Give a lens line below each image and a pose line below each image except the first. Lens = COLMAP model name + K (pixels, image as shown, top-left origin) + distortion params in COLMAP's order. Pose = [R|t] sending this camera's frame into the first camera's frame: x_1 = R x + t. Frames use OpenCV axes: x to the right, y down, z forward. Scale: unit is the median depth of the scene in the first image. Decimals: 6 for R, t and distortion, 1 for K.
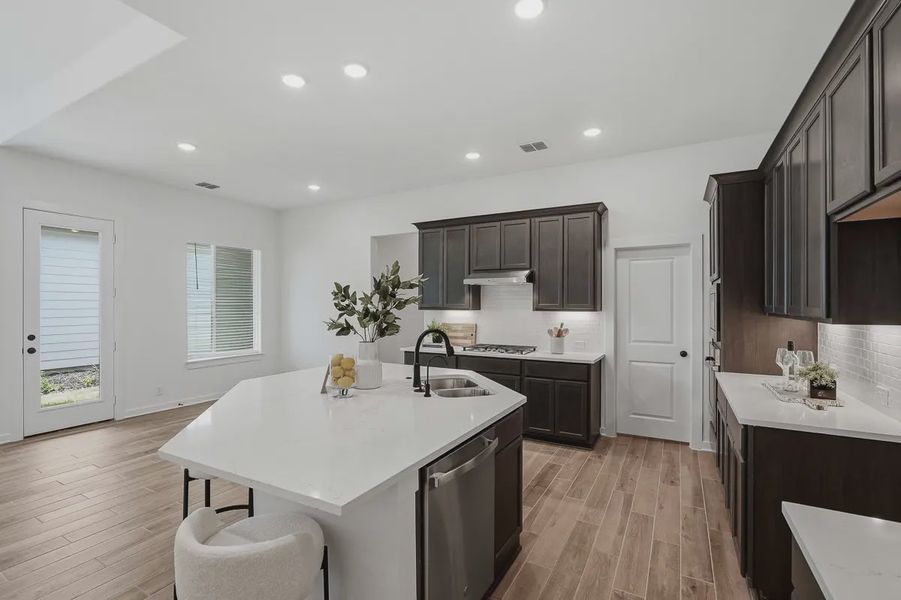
lens RADIAL K [[410.2, 0, 449.7], [0, 410.2, 300.6], [0, 0, 1]] dist [-0.014681, 0.007485]
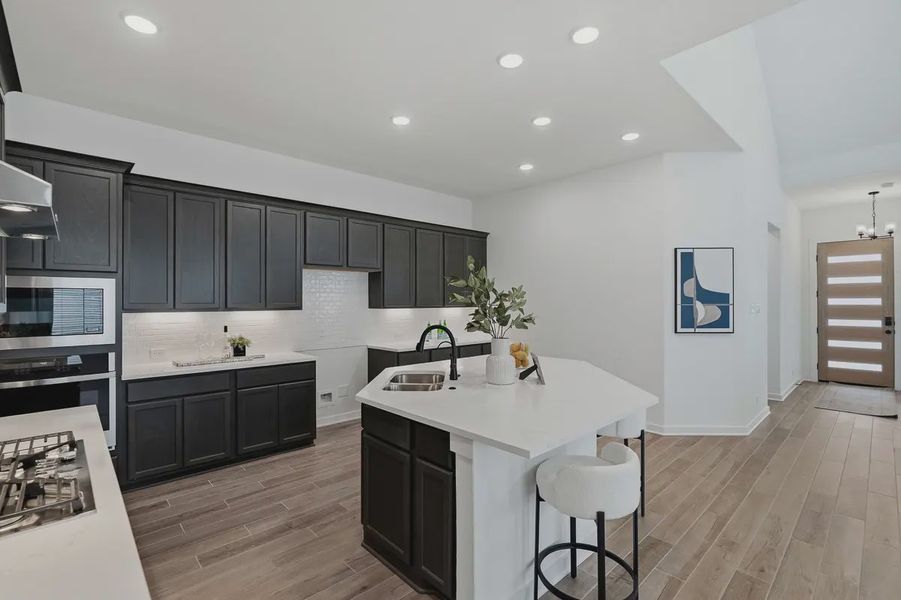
lens RADIAL K [[409.4, 0, 448.3], [0, 409.4, 303.1], [0, 0, 1]] dist [-0.006970, 0.001337]
pose [[-0.951532, -0.000004, 0.307549, -0.310919], [-0.000454, 0.999999, -0.001392, 0.013628], [-0.307549, -0.001464, -0.951531, 1.605841]]
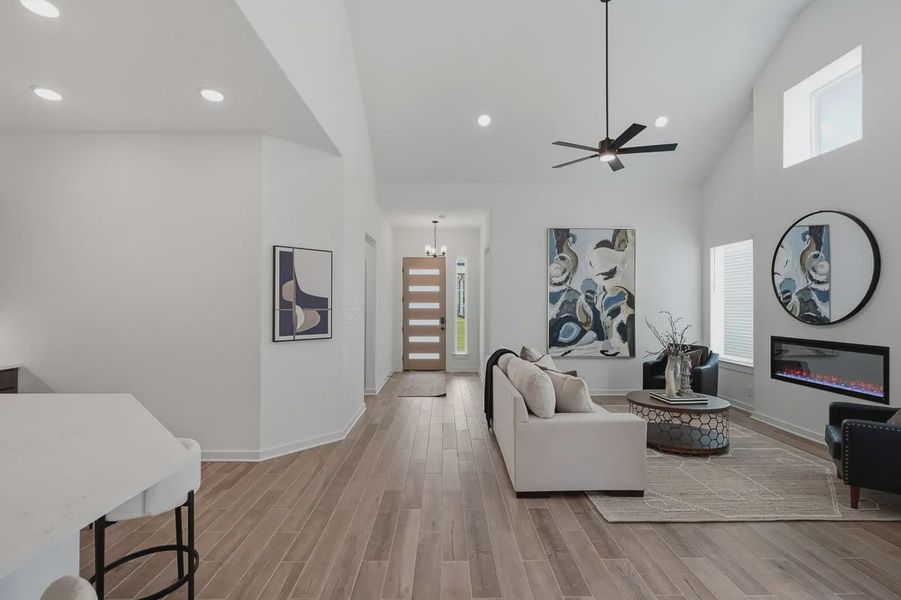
lens RADIAL K [[409.4, 0, 448.3], [0, 409.4, 303.1], [0, 0, 1]] dist [-0.006970, 0.001337]
pose [[-0.869061, -0.005104, -0.494679, -0.456429], [-0.001341, 0.999967, -0.007962, 0.006615], [0.494703, -0.006256, -0.869039, 1.388892]]
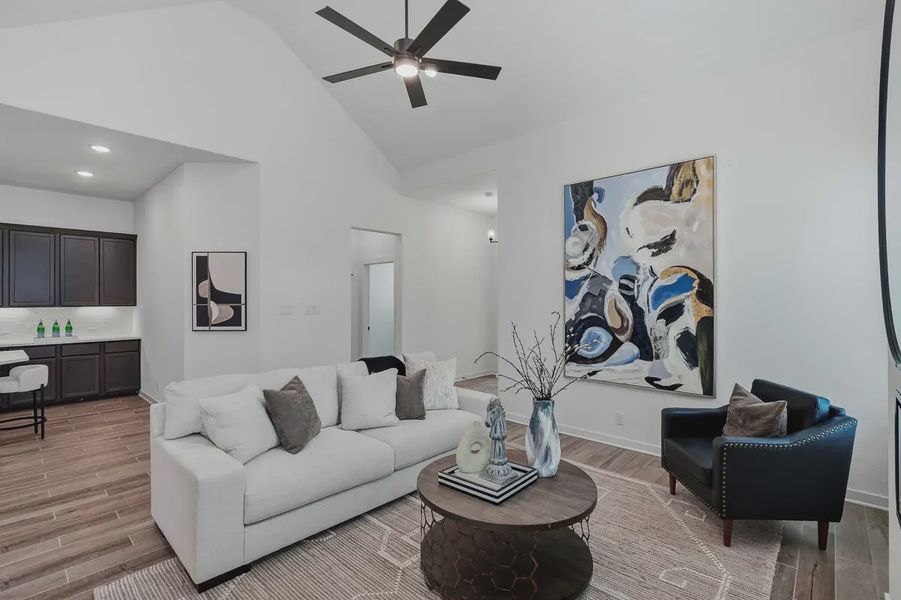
lens RADIAL K [[416.1, 0, 447.6], [0, 416.1, 299.6], [0, 0, 1]] dist [-0.003053, 0.000111]
pose [[-0.970666, 0.000143, 0.240433, -1.776295], [-0.000803, 0.999992, -0.003838, 0.004130], [-0.240431, -0.003918, -0.970658, 1.316492]]
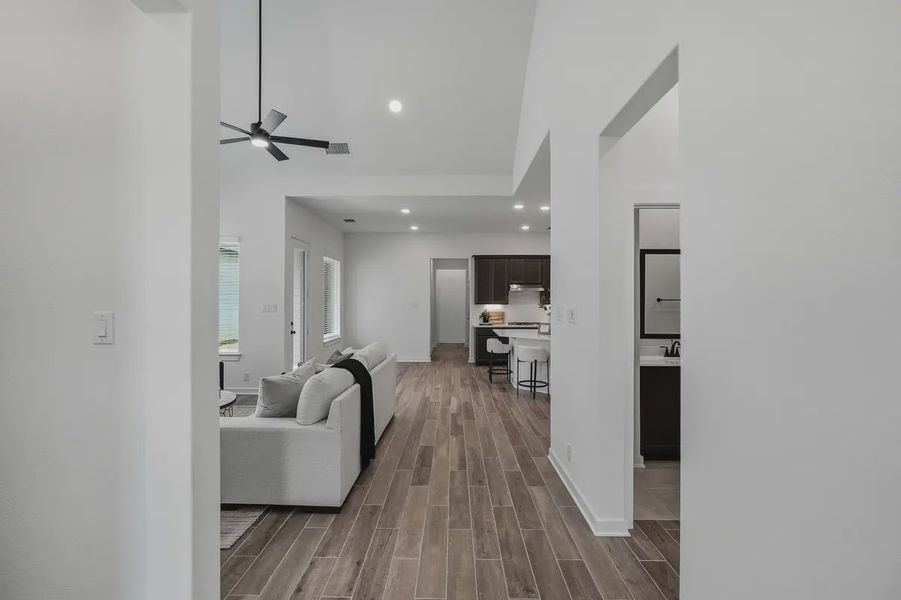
lens RADIAL K [[409.4, 0, 448.3], [0, 409.4, 303.1], [0, 0, 1]] dist [-0.006970, 0.001337]
pose [[0.880583, -0.003573, 0.473878, -1.582869], [-0.002374, 0.999926, 0.011949, -0.004847], [-0.473885, -0.011647, 0.880509, -0.760862]]
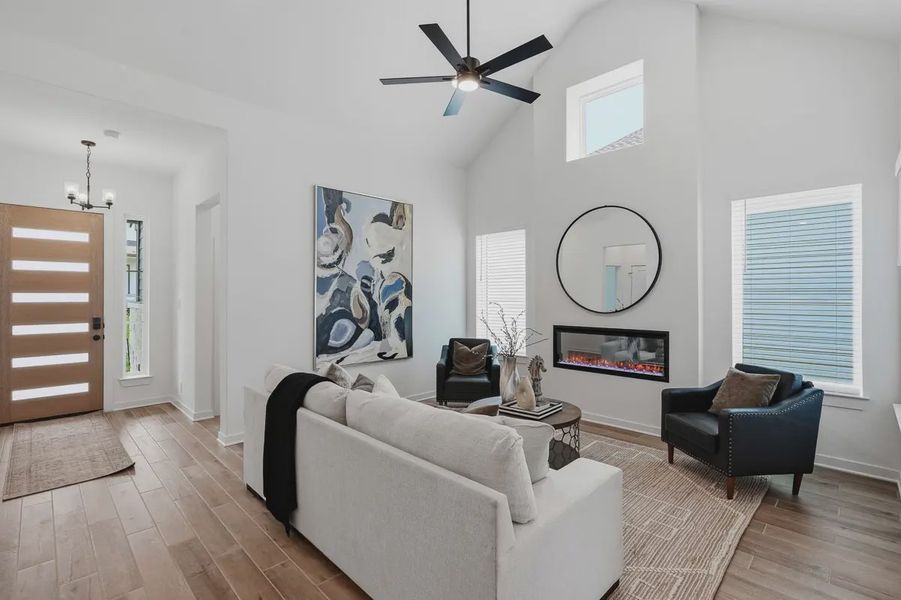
lens RADIAL K [[417.0, 0, 447.3], [0, 417.0, 292.4], [0, 0, 1]] dist [-0.008300, 0.000361]
pose [[-0.278515, -0.009464, -0.960385, -0.626218], [0.005167, 0.999922, -0.011352, 0.007444], [0.960418, -0.008124, -0.278445, 0.744285]]
